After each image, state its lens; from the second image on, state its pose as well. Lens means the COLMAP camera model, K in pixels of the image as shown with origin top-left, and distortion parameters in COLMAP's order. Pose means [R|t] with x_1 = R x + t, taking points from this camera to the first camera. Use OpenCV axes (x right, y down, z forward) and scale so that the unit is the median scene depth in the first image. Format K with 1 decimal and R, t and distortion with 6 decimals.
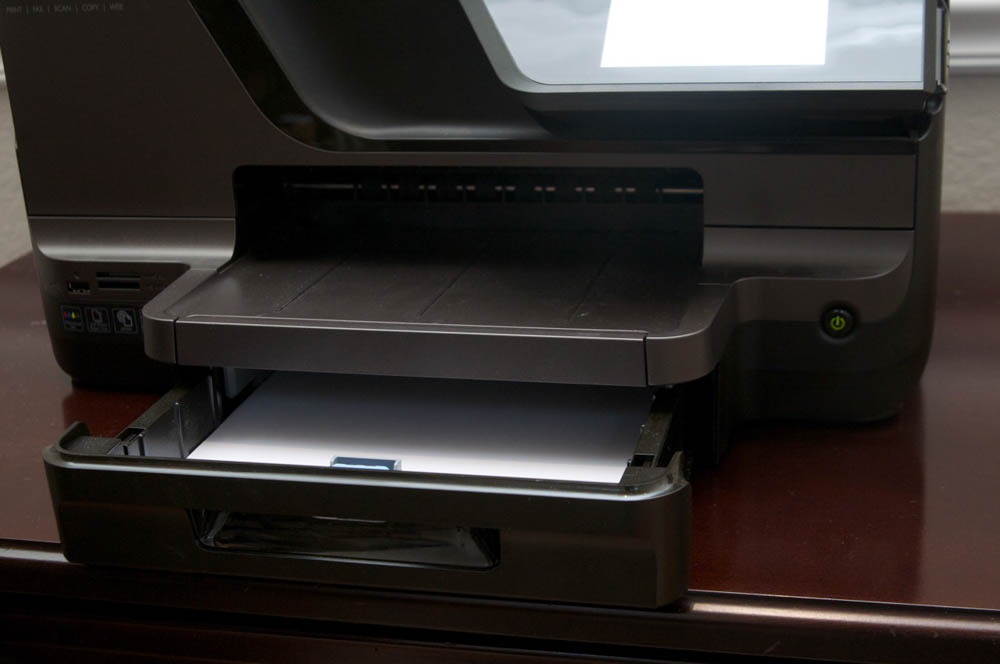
lens RADIAL K [[1426.4, 0, 523.4], [0, 1426.4, 330.6], [0, 0, 1]] dist [-0.027623, -0.063953]
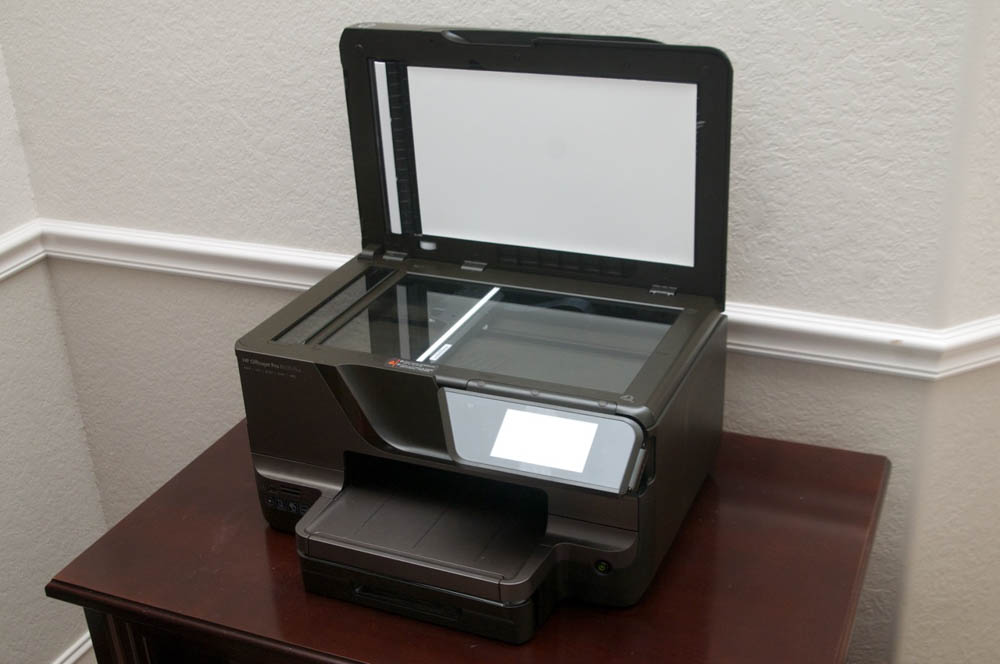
lens RADIAL K [[1221.5, 0, 500.0], [0, 1221.5, 332.0], [0, 0, 1]] dist [-0.101537, -0.003621]
pose [[0.985879, 0.080794, -0.146682, 0.278829], [-0.064703, 0.991674, 0.111342, -0.503089], [0.154457, -0.100279, 0.982897, -0.734937]]
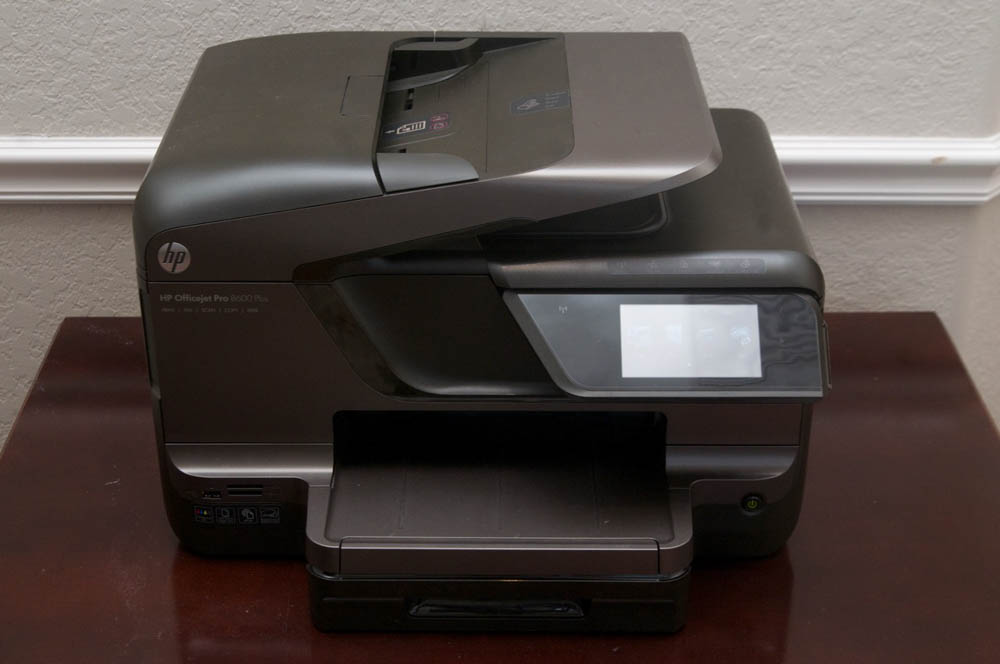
lens RADIAL K [[1726.1, 0, 500.0], [0, 1726.1, 332.0], [0, 0, 1]] dist [0.002277, 0.026498]
pose [[0.969591, -0.066400, 0.235549, -0.435920], [0.030375, 0.987698, 0.153396, -0.443274], [-0.242837, -0.141577, 0.959680, -0.659742]]
